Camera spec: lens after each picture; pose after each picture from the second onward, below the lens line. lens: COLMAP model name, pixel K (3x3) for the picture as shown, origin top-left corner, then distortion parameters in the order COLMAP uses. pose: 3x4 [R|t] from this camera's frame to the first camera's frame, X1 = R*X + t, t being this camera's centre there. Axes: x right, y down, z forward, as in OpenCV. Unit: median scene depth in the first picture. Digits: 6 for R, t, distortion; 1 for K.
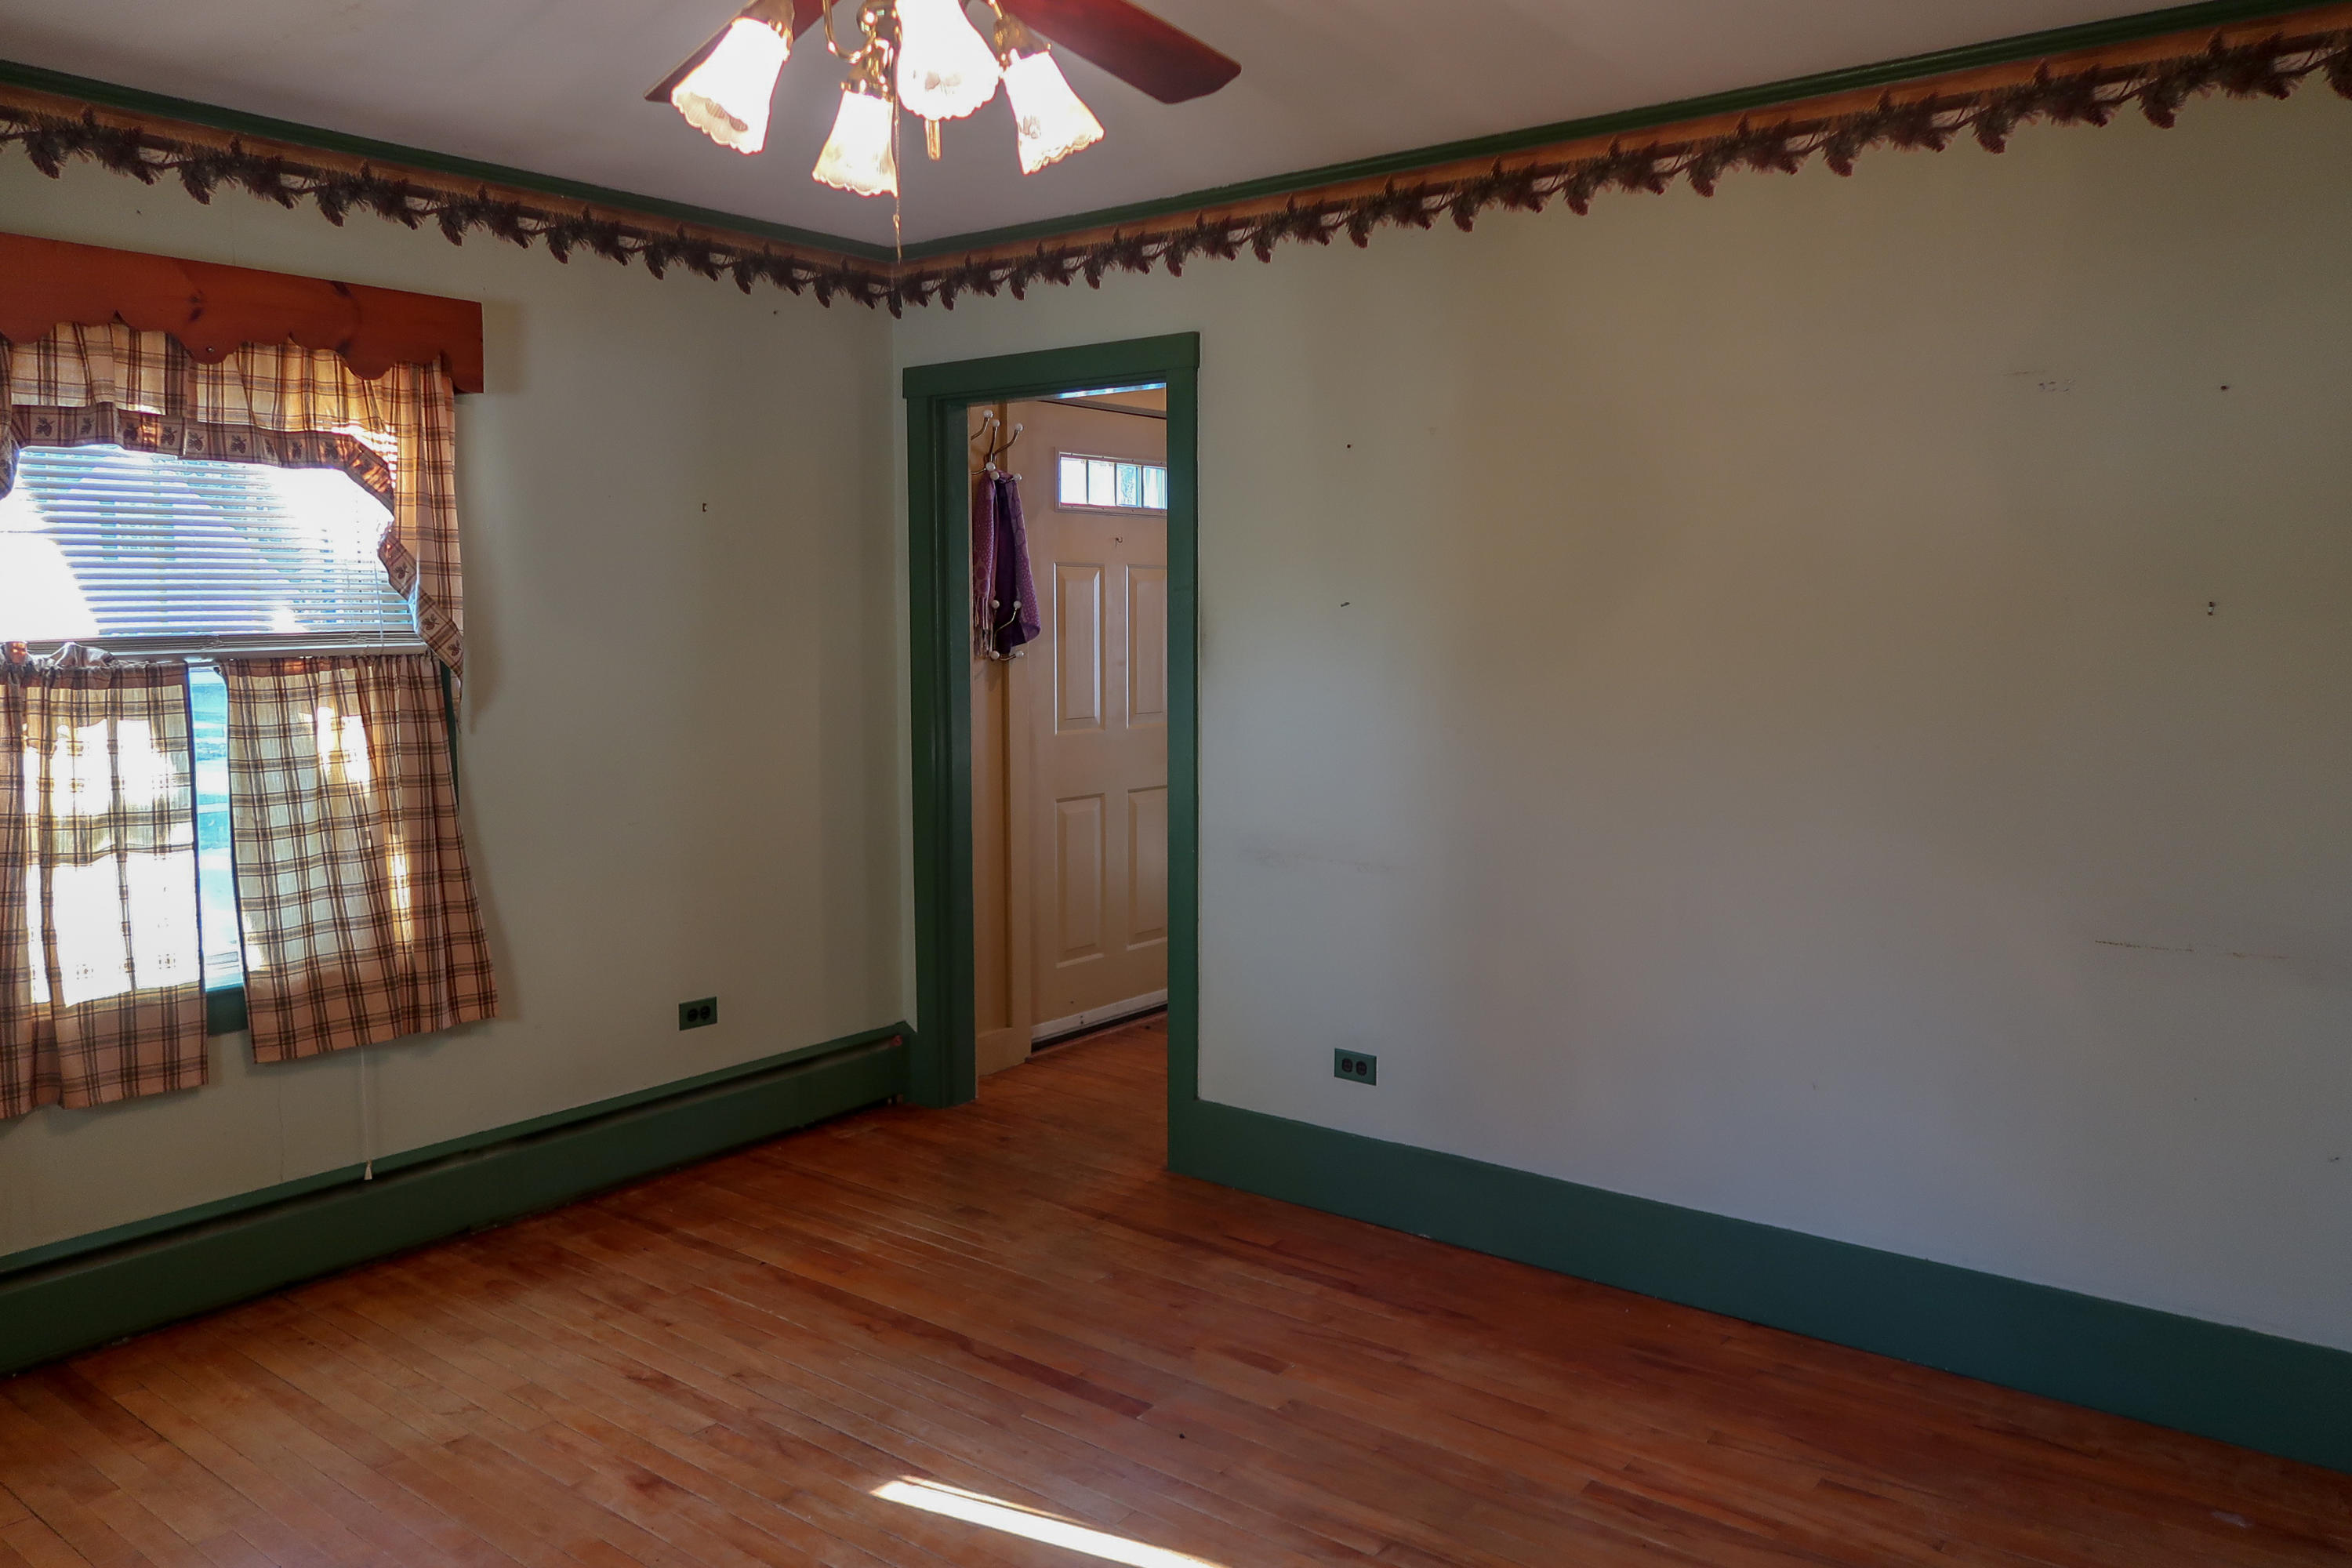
lens RADIAL K [[1647.7, 0, 1185.0], [0, 1647.7, 772.4], [0, 0, 1]] dist [-0.011979, 0.002229]
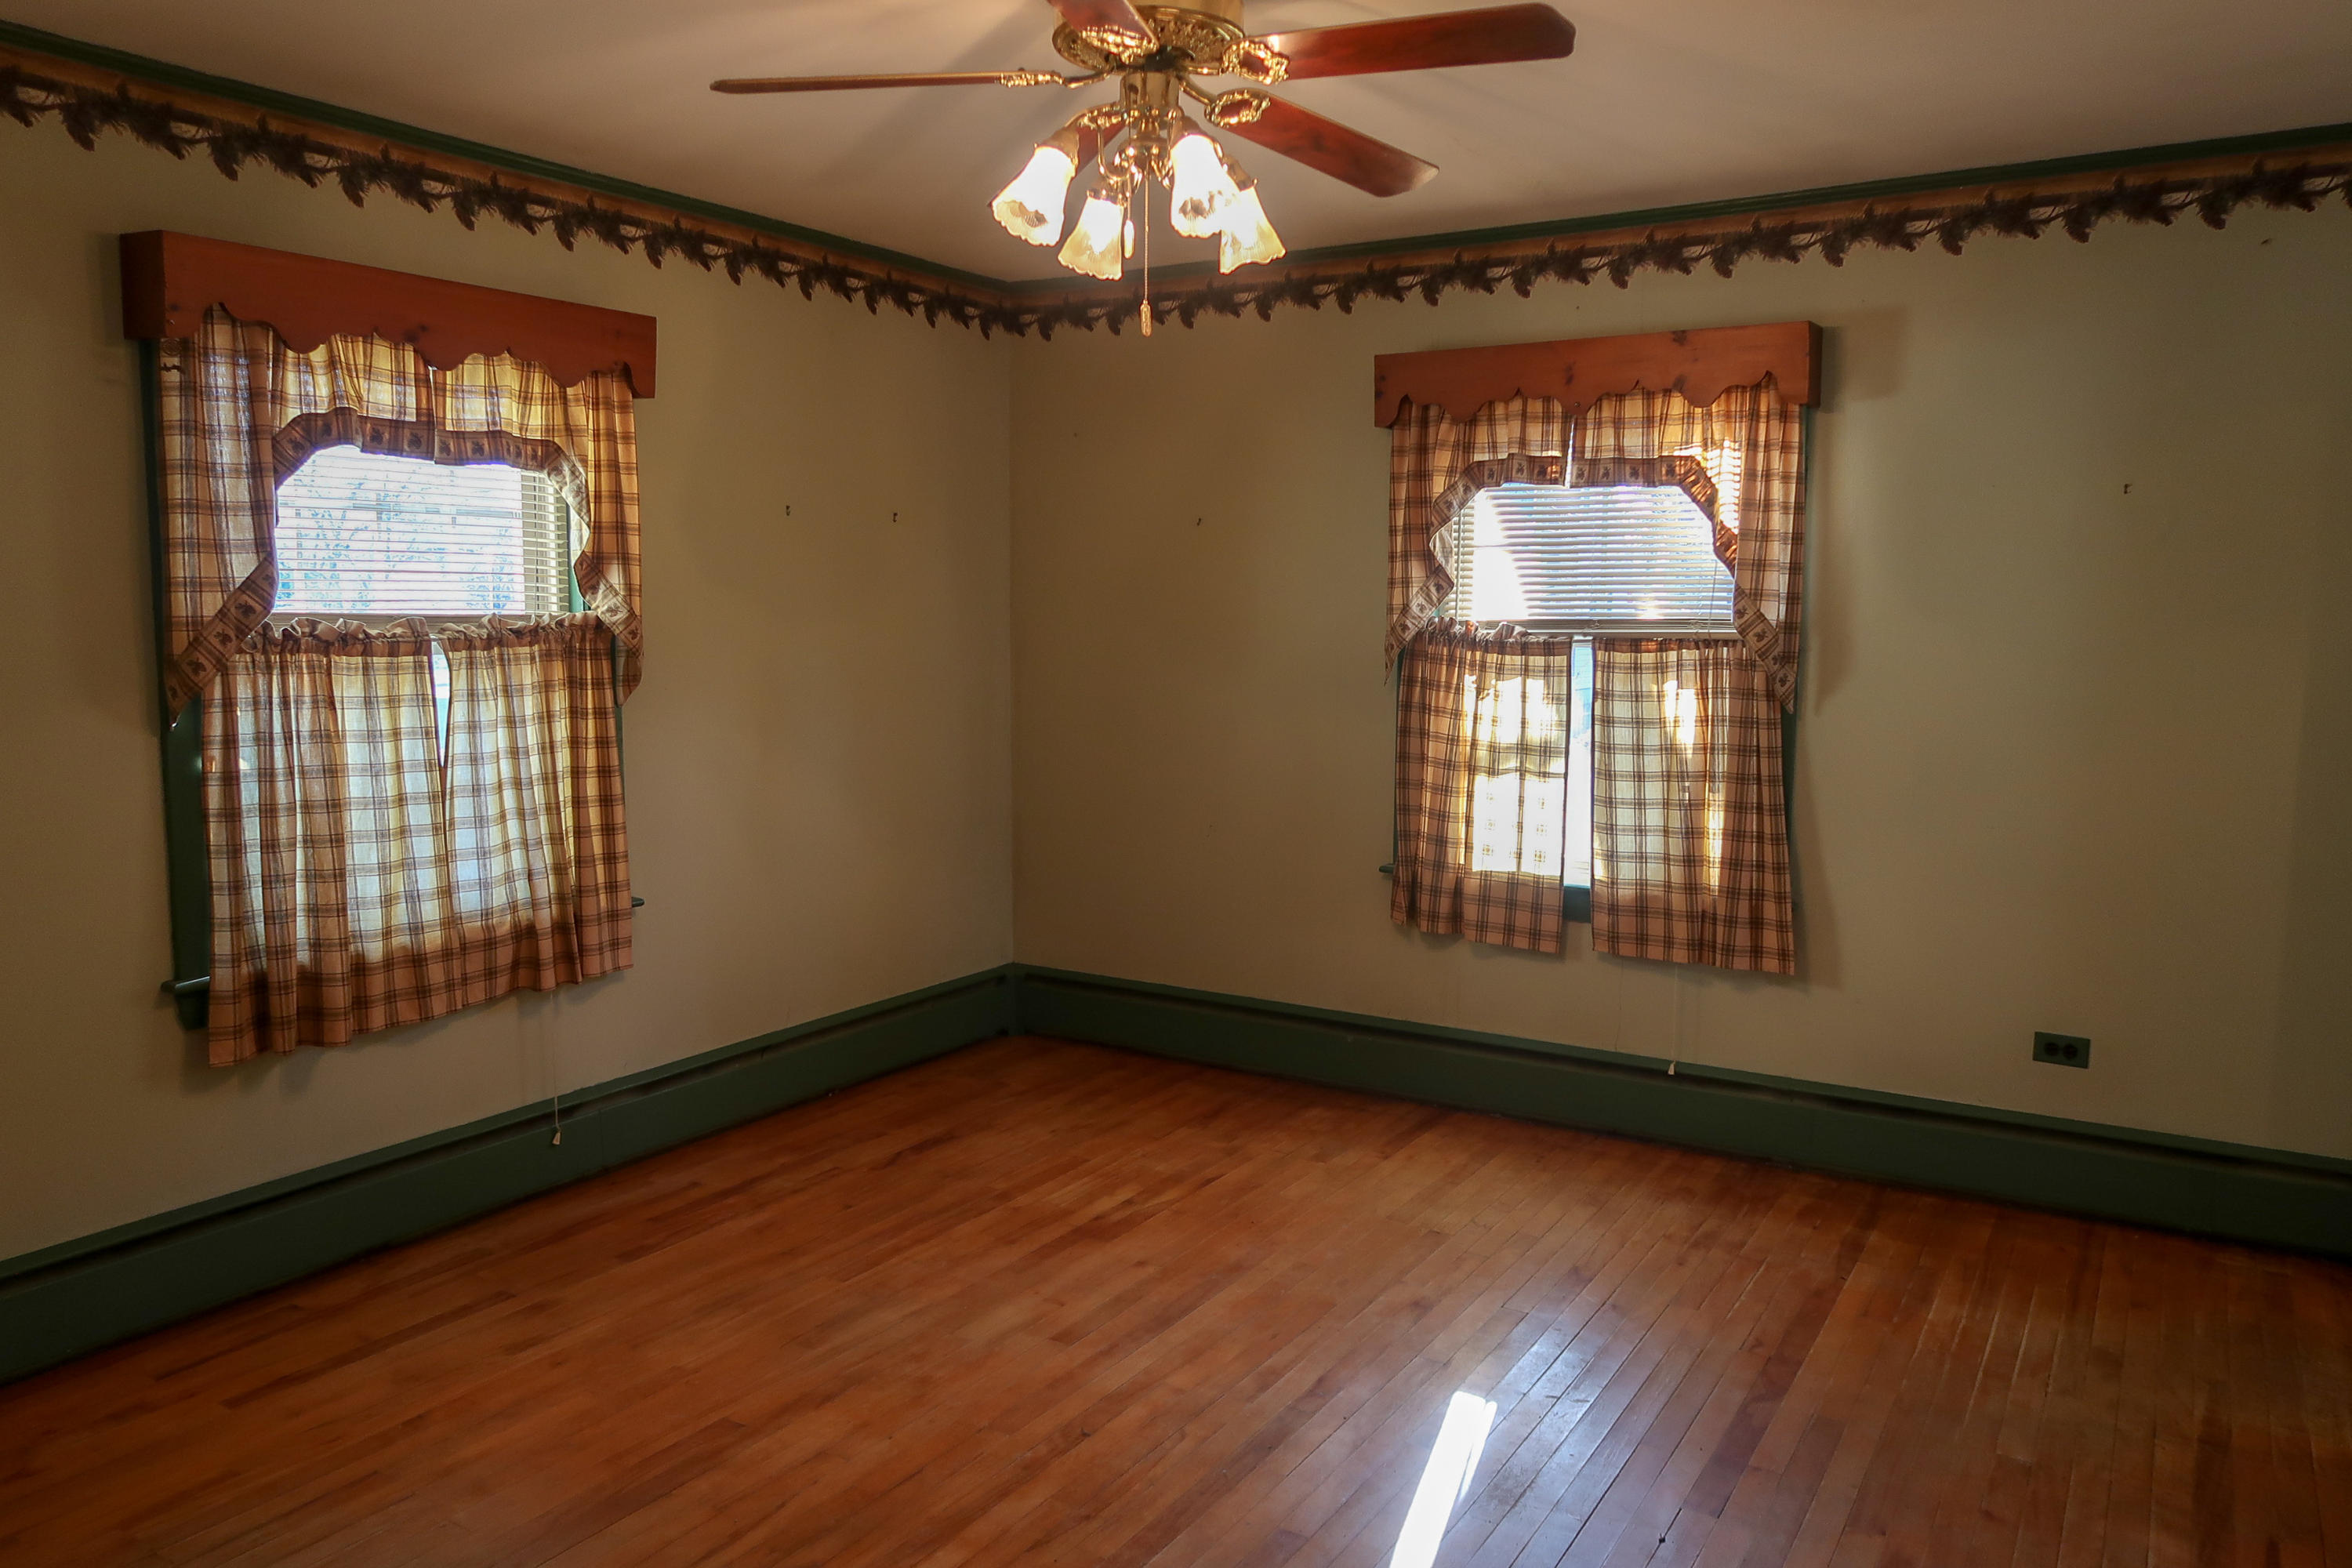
lens RADIAL K [[1647.7, 0, 1185.0], [0, 1647.7, 772.4], [0, 0, 1]] dist [-0.011979, 0.002229]
pose [[0.118518, 0.104207, -0.987469, 0.665629], [-0.103761, 0.990333, 0.092055, -0.048059], [0.987516, 0.091551, 0.128184, 0.501514]]
